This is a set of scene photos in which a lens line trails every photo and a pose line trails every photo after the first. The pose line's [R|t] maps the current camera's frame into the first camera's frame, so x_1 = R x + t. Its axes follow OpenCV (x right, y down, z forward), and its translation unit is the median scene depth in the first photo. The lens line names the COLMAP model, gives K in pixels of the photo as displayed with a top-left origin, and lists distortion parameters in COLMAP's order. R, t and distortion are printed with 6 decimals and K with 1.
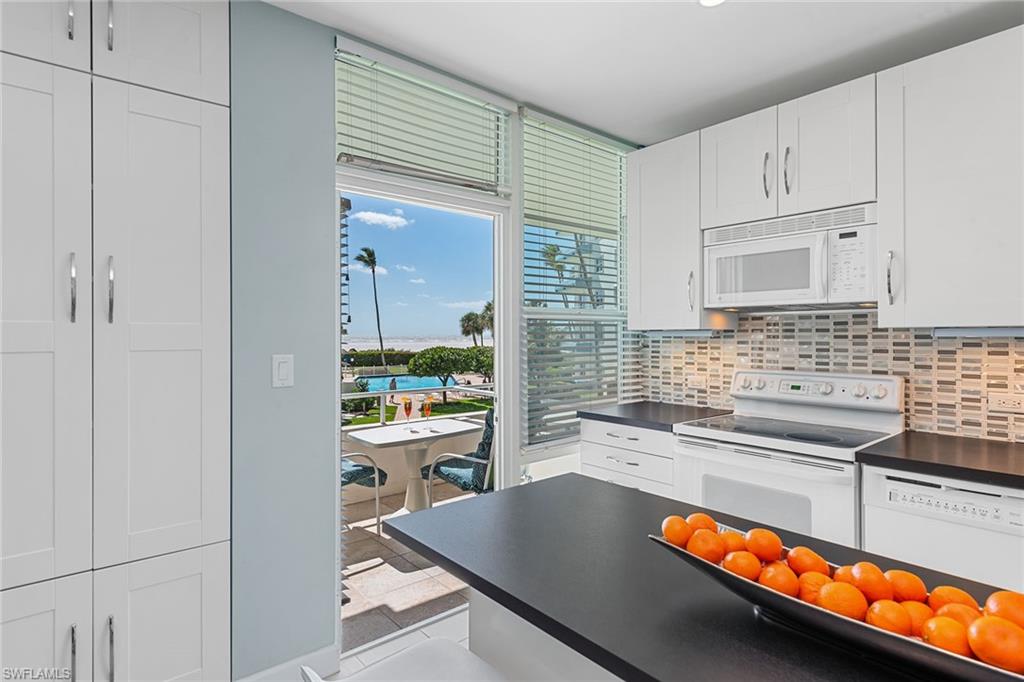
lens RADIAL K [[530.2, 0, 511.4], [0, 530.2, 333.7], [0, 0, 1]] dist [0.005728, -0.000680]
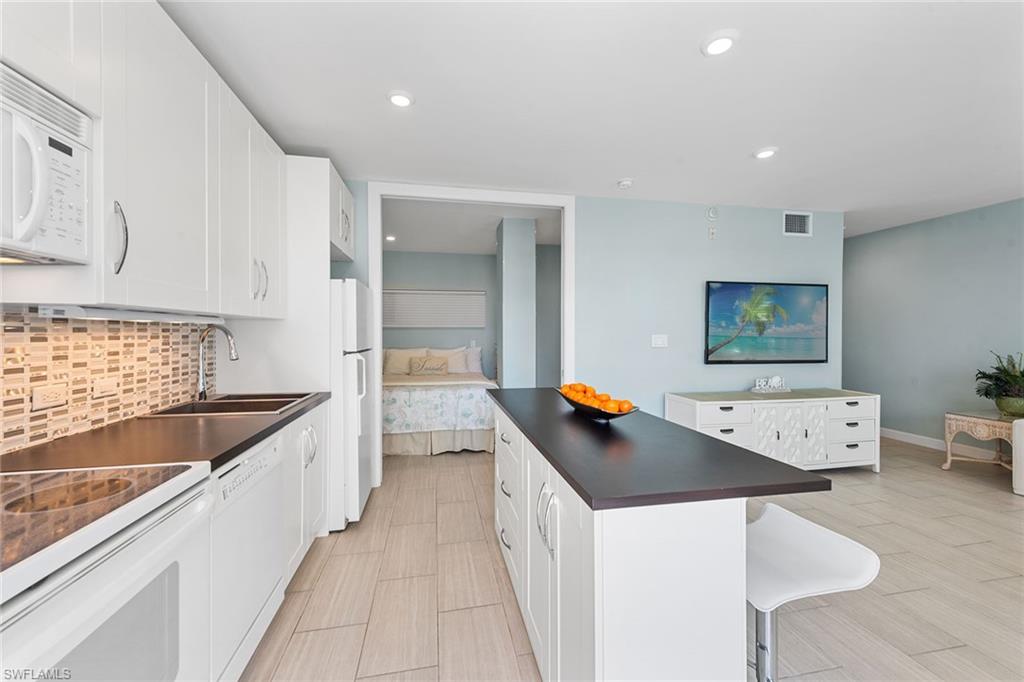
lens RADIAL K [[400.8, 0, 513.1], [0, 400.8, 336.3], [0, 0, 1]] dist [0.003372, -0.000630]
pose [[-0.870534, -0.002804, 0.492100, -0.033300], [0.000159, 0.999982, 0.005979, 0.022828], [-0.492108, 0.005283, -0.870518, 0.959348]]
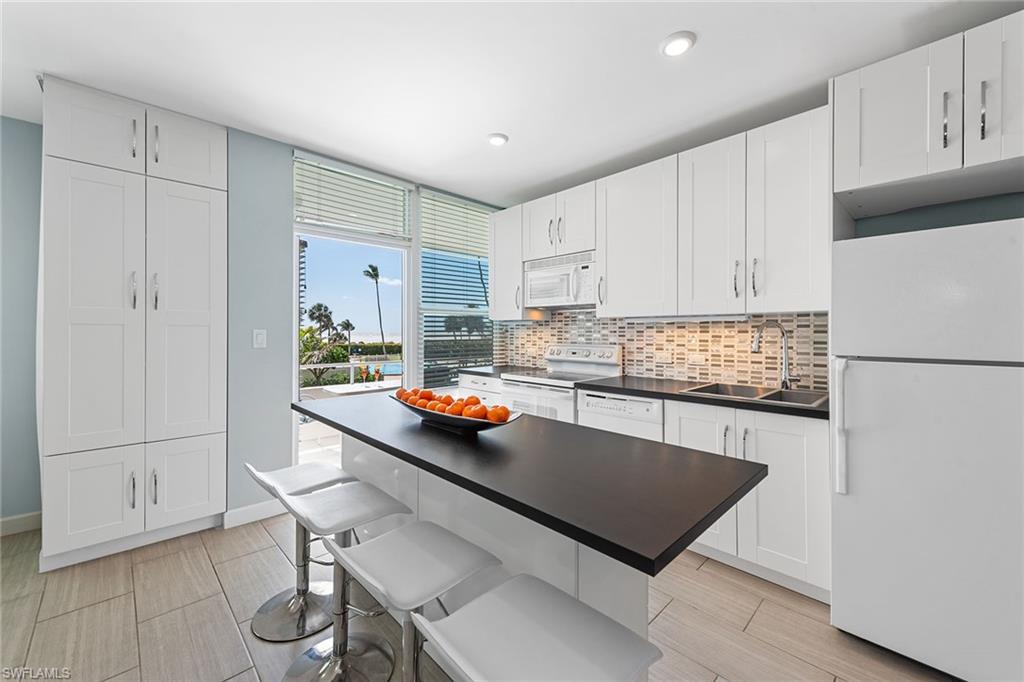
lens RADIAL K [[400.8, 0, 514.2], [0, 400.8, 332.0], [0, 0, 1]] dist [0.003372, -0.000630]
pose [[0.997635, 0.004748, 0.068566, 0.248066], [-0.004853, 0.999987, 0.001367, 0.030701], [-0.068559, -0.001697, 0.997646, -0.302221]]
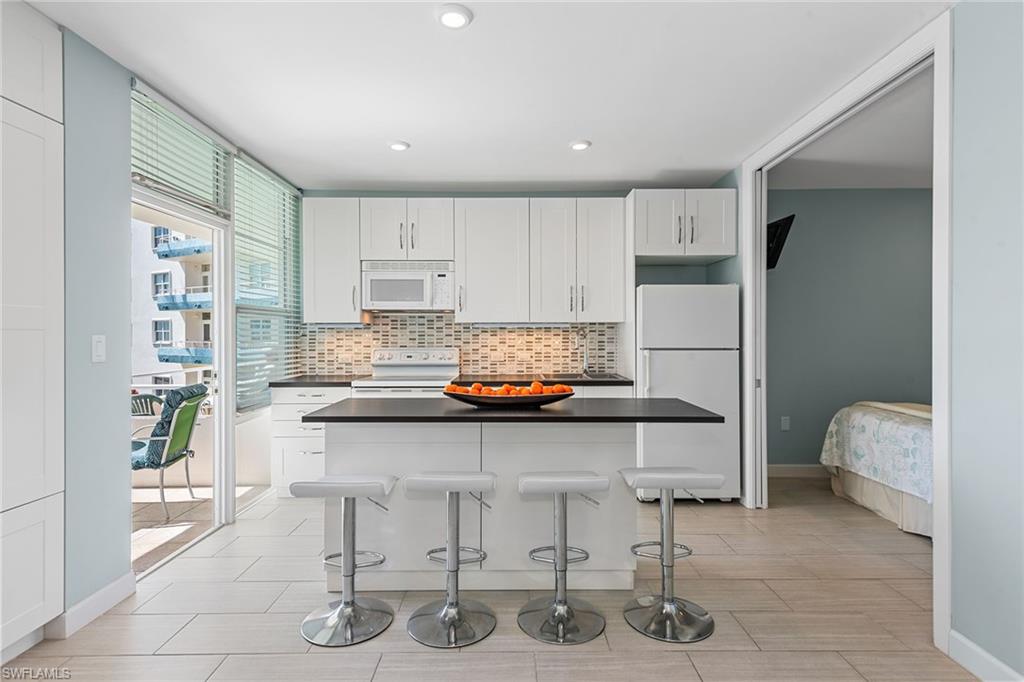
lens RADIAL K [[518.0, 0, 518.4], [0, 518.0, 333.6], [0, 0, 1]] dist [0.007472, 0.000298]
pose [[0.636194, 0.001895, 0.771527, -0.557828], [-0.000937, 0.999998, -0.001684, 0.027239], [-0.771529, 0.000349, 0.636194, -0.368299]]
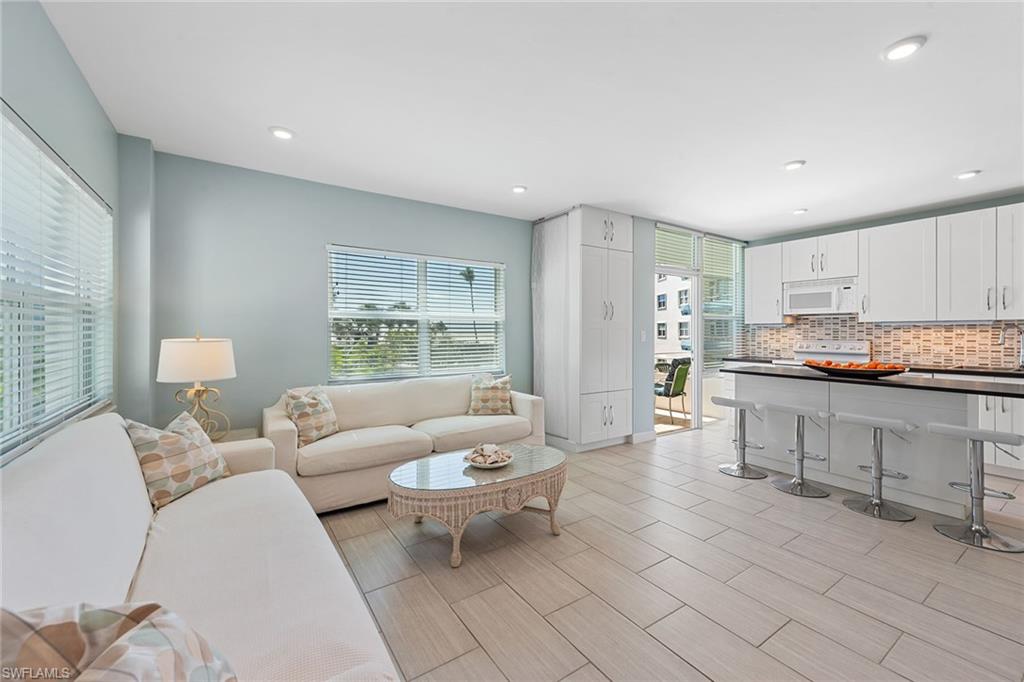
lens RADIAL K [[412.6, 0, 507.1], [0, 412.6, 333.2], [0, 0, 1]] dist [-0.000622, -0.001698]
pose [[0.991725, 0.002627, -0.128353, -0.682070], [-0.002036, 0.999987, 0.004734, 0.032082], [0.128364, -0.004434, 0.991717, -1.094051]]
